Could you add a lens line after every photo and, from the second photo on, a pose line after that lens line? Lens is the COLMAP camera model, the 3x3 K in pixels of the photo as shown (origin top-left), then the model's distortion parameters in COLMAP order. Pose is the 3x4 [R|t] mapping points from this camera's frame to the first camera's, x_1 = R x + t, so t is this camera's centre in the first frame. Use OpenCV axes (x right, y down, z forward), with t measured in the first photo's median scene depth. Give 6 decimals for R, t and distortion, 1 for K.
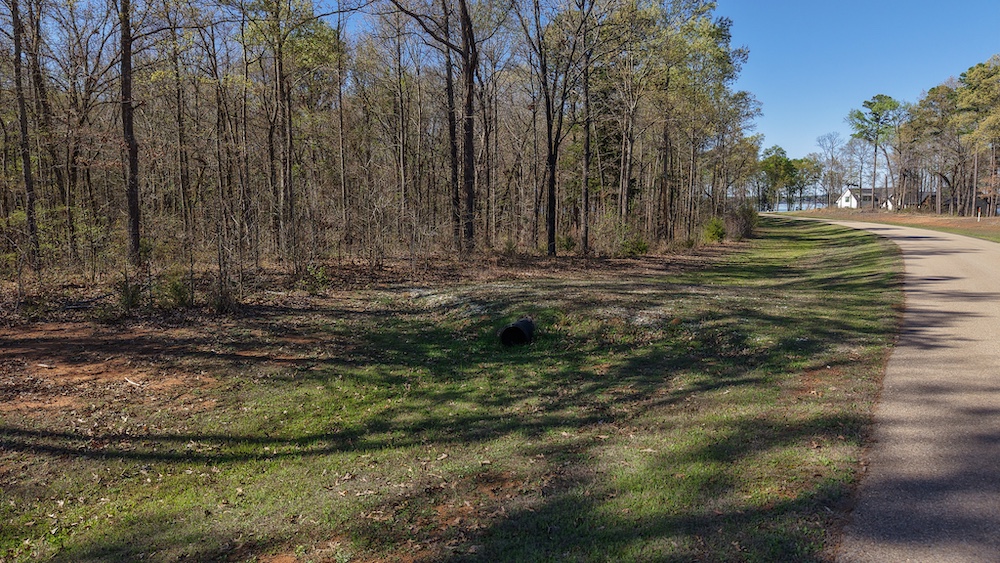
lens RADIAL K [[660.2, 0, 497.7], [0, 660.2, 284.1], [0, 0, 1]] dist [0.035279, -0.021367]
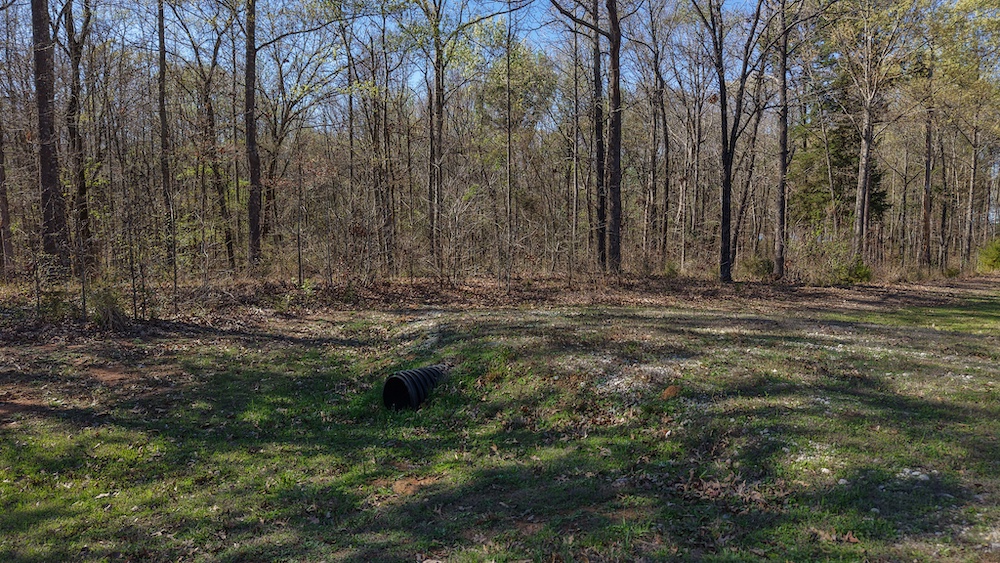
lens RADIAL K [[660.2, 0, 503.2], [0, 660.2, 278.3], [0, 0, 1]] dist [0.035279, -0.021367]
pose [[0.936612, 0.023752, -0.349561, 0.117987], [-0.041546, 0.998189, -0.043494, -0.000707], [0.347895, 0.055260, 0.935903, 0.180618]]
